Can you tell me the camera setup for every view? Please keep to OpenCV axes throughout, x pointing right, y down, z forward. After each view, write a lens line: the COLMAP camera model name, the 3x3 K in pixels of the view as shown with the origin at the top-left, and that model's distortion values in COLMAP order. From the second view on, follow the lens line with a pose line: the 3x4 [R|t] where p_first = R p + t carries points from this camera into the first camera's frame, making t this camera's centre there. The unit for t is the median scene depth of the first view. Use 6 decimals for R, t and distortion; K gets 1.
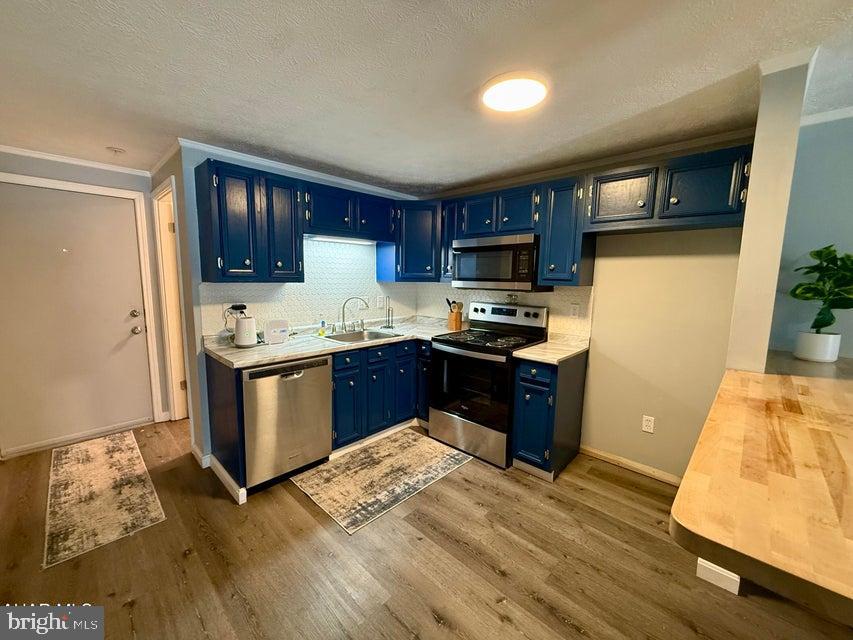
lens RADIAL K [[340.8, 0, 426.5], [0, 340.8, 320.0], [0, 0, 1]] dist [0.000905, 0.000029]
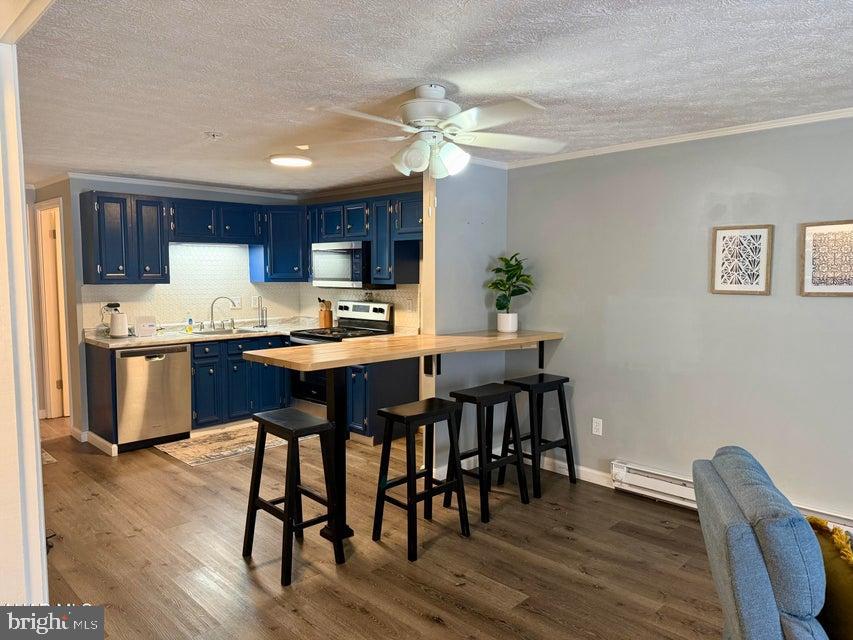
lens RADIAL K [[598.7, 0, 426.5], [0, 598.7, 320.0], [0, 0, 1]] dist [0.102959, -0.158688]
pose [[0.999584, -0.012987, -0.025763, 0.587988], [0.011796, 0.998878, -0.045858, 0.122999], [0.026330, 0.045535, 0.998616, -1.074079]]
